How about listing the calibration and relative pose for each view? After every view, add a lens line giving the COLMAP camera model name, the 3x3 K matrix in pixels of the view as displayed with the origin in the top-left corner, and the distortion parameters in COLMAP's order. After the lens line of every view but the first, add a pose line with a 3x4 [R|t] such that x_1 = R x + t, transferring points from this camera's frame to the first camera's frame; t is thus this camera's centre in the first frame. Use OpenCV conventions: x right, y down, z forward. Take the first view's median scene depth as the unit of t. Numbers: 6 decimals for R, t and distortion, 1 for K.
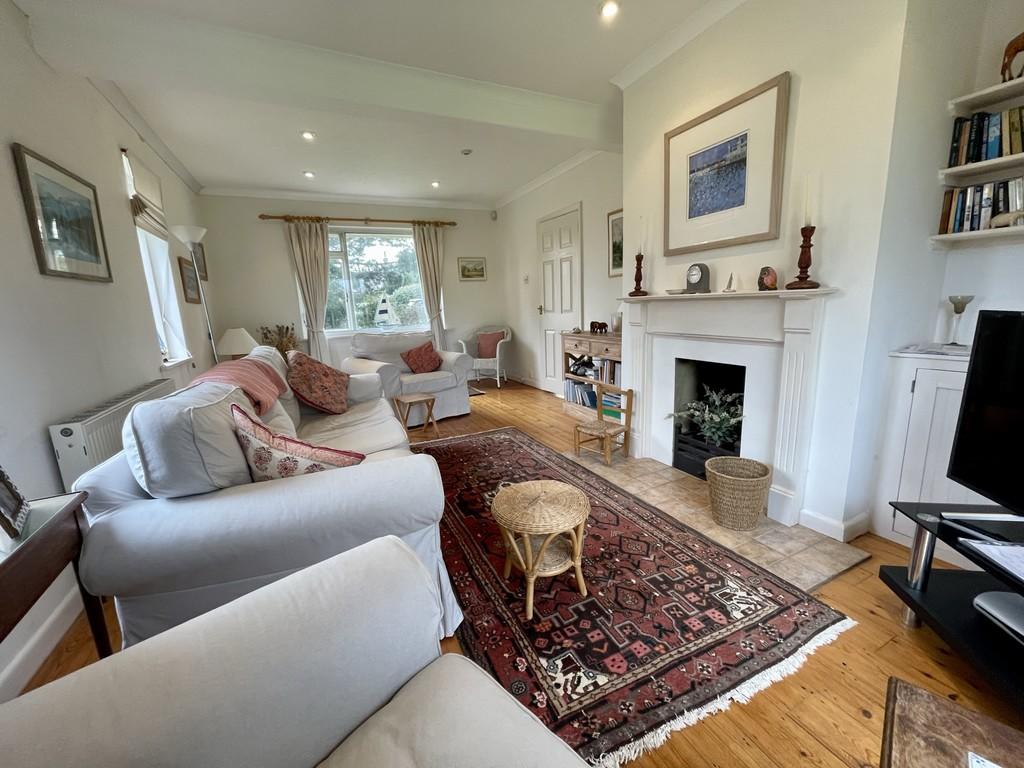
lens RADIAL K [[412.1, 0, 511.7], [0, 412.1, 381.6], [0, 0, 1]] dist [0.014368, 0.000291]
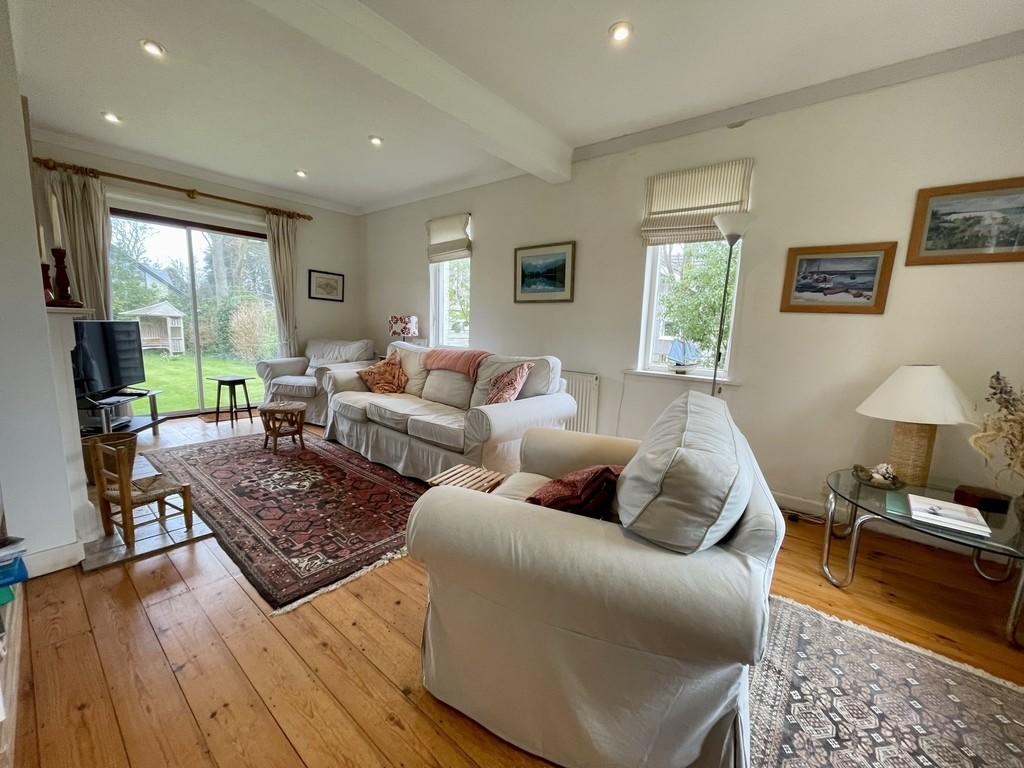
lens RADIAL K [[412.1, 0, 508.9], [0, 412.1, 387.5], [0, 0, 1]] dist [0.014368, 0.000291]
pose [[-0.909946, 0.082194, -0.406500, -0.087388], [-0.066048, 0.938934, 0.337700, -0.390230], [0.409433, 0.334137, -0.848950, 2.037087]]
